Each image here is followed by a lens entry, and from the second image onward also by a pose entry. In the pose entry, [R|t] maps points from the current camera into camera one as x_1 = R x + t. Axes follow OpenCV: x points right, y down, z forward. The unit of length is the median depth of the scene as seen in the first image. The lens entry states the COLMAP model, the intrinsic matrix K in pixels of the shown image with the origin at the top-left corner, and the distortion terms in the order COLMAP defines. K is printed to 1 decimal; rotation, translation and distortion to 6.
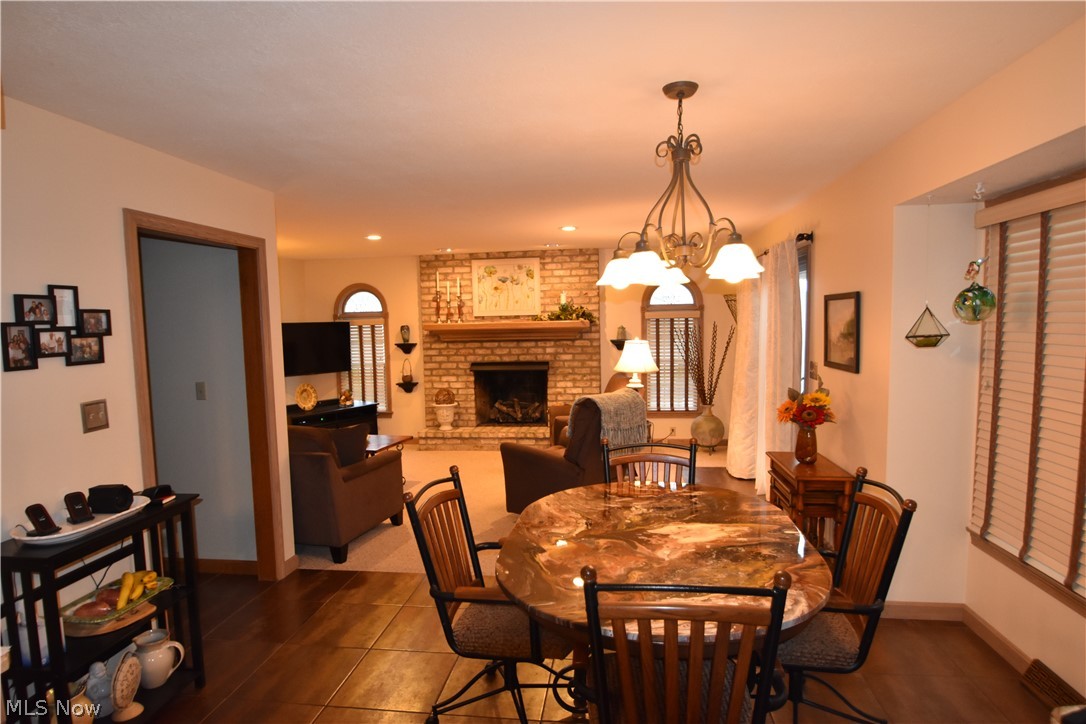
lens RADIAL K [[611.5, 0, 542.8], [0, 611.5, 371.8], [0, 0, 1]] dist [-0.016386, -0.001719]
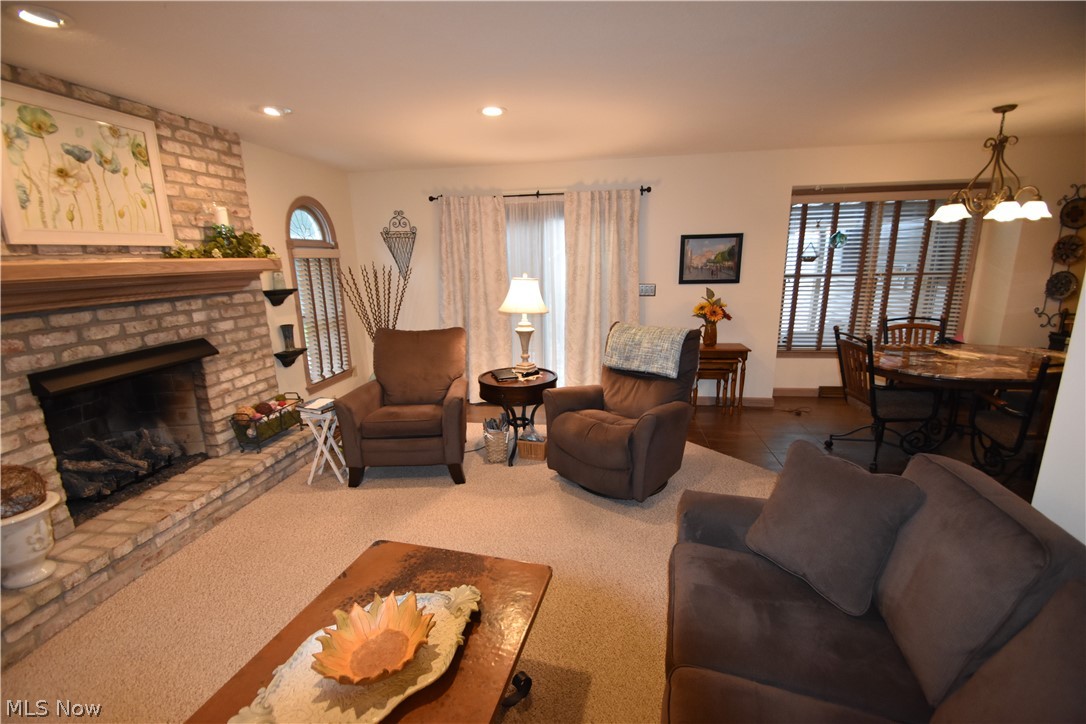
lens RADIAL K [[484.7, 0, 538.3], [0, 484.7, 373.6], [0, 0, 1]] dist [-0.006616, -0.003322]
pose [[0.022719, -0.215479, 0.976244, -0.396351], [0.106081, 0.971503, 0.211964, -0.044575], [-0.994098, 0.098746, 0.044930, 0.697833]]
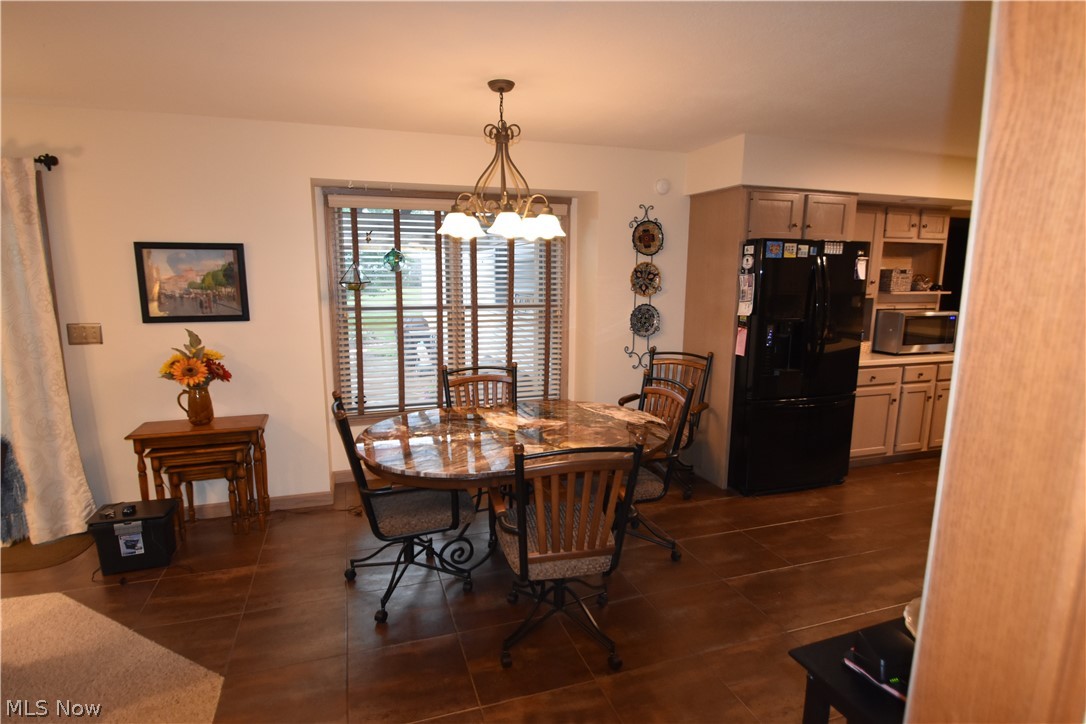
lens RADIAL K [[584.3, 0, 546.0], [0, 584.3, 372.3], [0, 0, 1]] dist [-0.002431, -0.004559]
pose [[-0.453368, -0.132695, 0.881390, -0.294309], [0.078002, 0.979156, 0.187537, -0.027924], [-0.887904, 0.153774, -0.433568, 0.458038]]
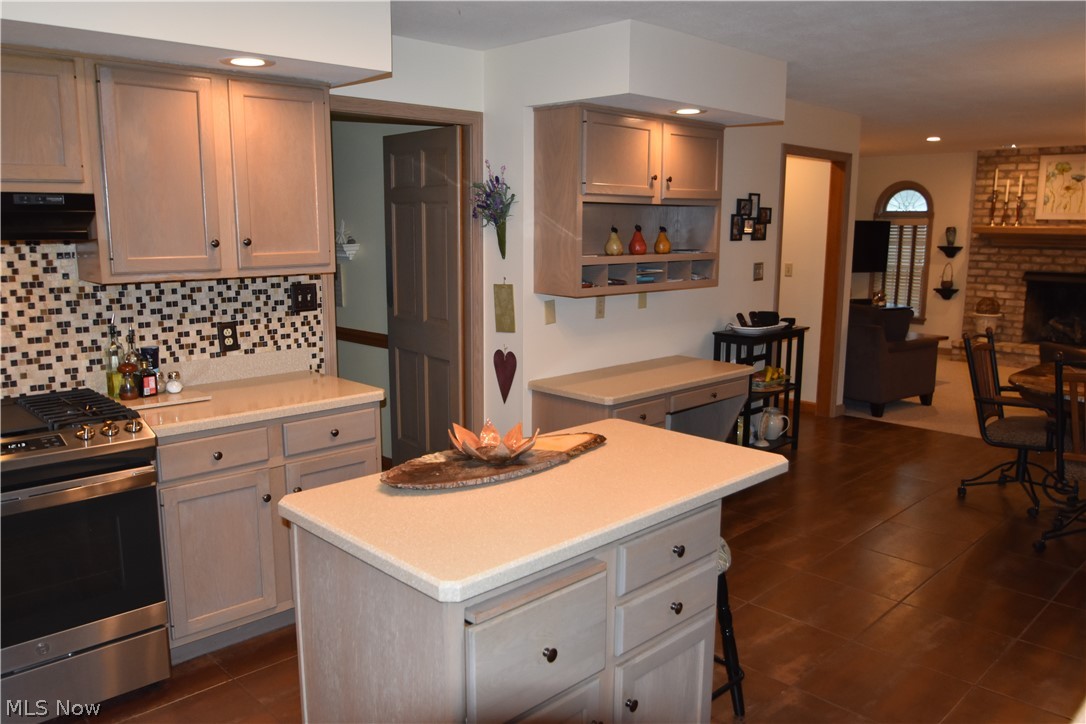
lens RADIAL K [[827.9, 0, 540.7], [0, 827.9, 371.7], [0, 0, 1]] dist [-0.042210, 0.002439]
pose [[0.785331, 0.134344, -0.604324, 0.068793], [-0.074255, 0.989564, 0.123488, 0.036670], [0.614607, -0.052105, 0.787111, -0.395523]]
